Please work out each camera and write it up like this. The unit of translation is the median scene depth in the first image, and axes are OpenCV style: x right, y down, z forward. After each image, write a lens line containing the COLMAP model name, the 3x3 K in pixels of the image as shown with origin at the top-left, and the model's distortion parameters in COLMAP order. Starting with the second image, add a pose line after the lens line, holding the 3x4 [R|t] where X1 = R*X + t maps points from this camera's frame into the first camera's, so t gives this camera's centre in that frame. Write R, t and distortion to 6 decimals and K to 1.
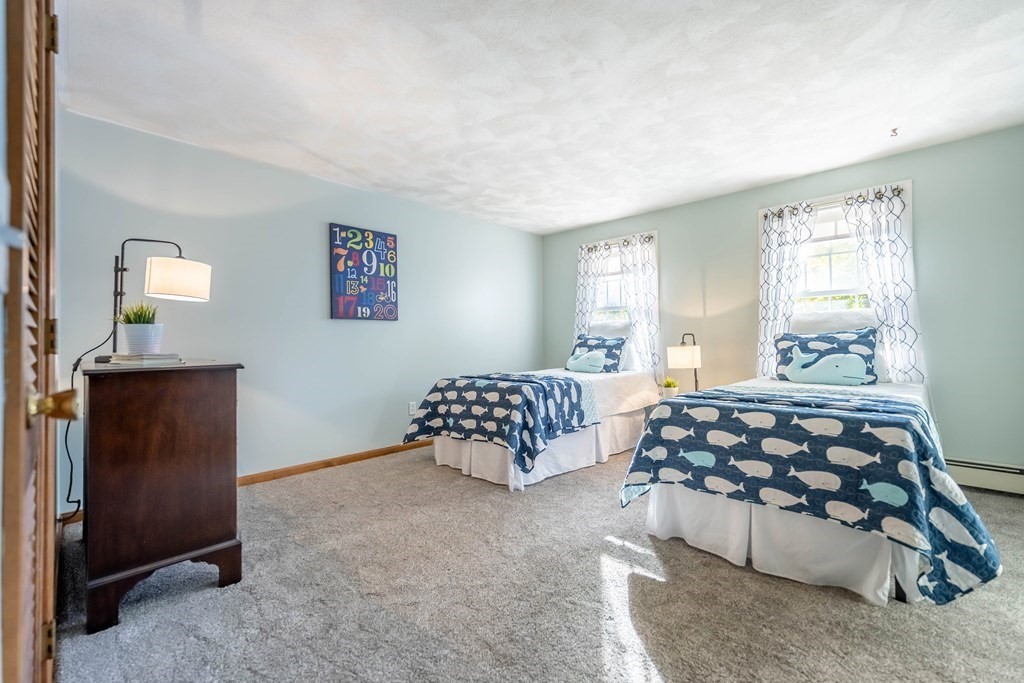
lens RADIAL K [[433.9, 0, 514.0], [0, 433.9, 338.9], [0, 0, 1]] dist [-0.000444, 0.000288]
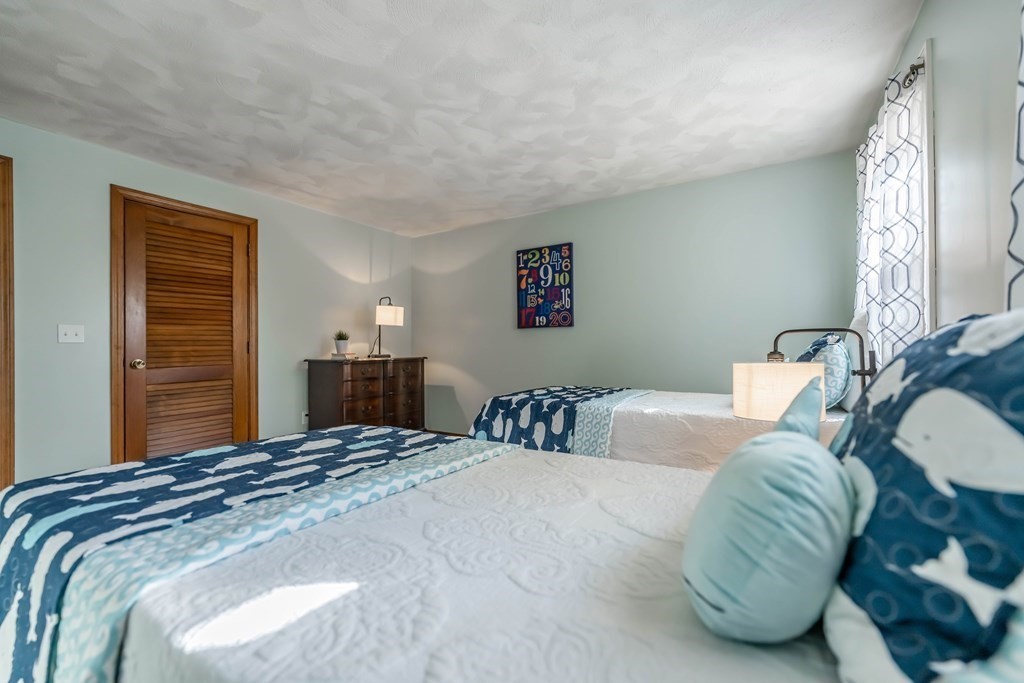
lens RADIAL K [[433.9, 0, 513.0], [0, 433.9, 345.3], [0, 0, 1]] dist [-0.000444, 0.000288]
pose [[0.210623, 0.000147, -0.977567, 0.737391], [0.012515, 0.999918, 0.002847, -0.002611], [0.977487, -0.012833, 0.210604, 0.687887]]
